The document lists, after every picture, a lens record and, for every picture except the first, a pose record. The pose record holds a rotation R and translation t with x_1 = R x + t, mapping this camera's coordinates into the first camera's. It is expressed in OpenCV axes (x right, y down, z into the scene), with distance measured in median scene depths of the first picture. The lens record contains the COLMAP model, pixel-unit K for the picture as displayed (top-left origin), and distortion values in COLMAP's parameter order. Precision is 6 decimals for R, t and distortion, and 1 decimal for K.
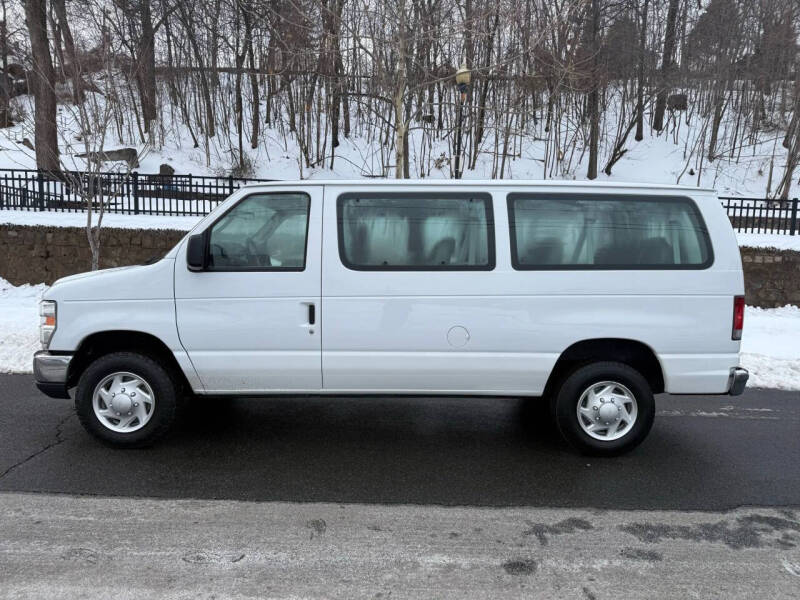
lens RADIAL K [[535.0, 0, 400.0], [0, 535.0, 300.0], [0, 0, 1]] dist [0.018803, -0.023794]
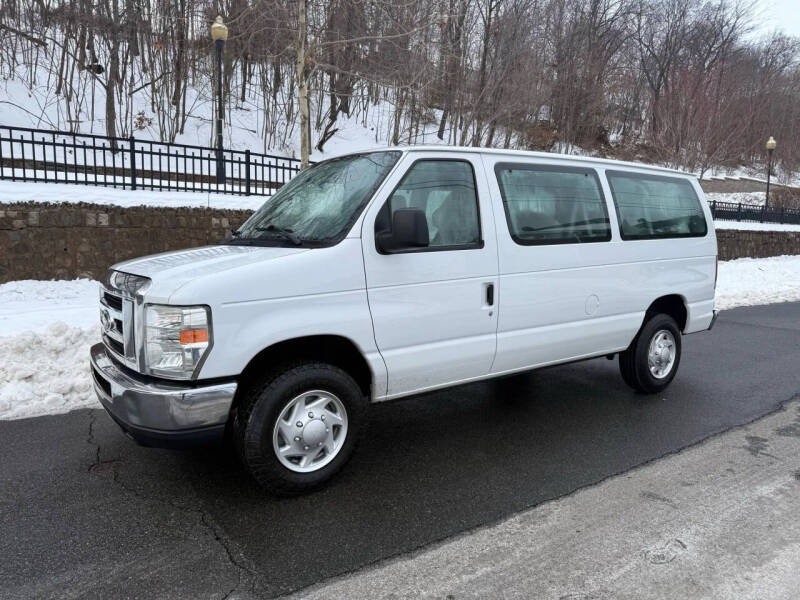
lens RADIAL K [[535.0, 0, 400.0], [0, 535.0, 300.0], [0, 0, 1]] dist [0.018803, -0.023794]
pose [[0.839836, -0.085936, 0.535996, -0.798600], [0.060715, 0.996065, 0.064565, -0.033413], [-0.539435, -0.021681, 0.841748, 0.308887]]
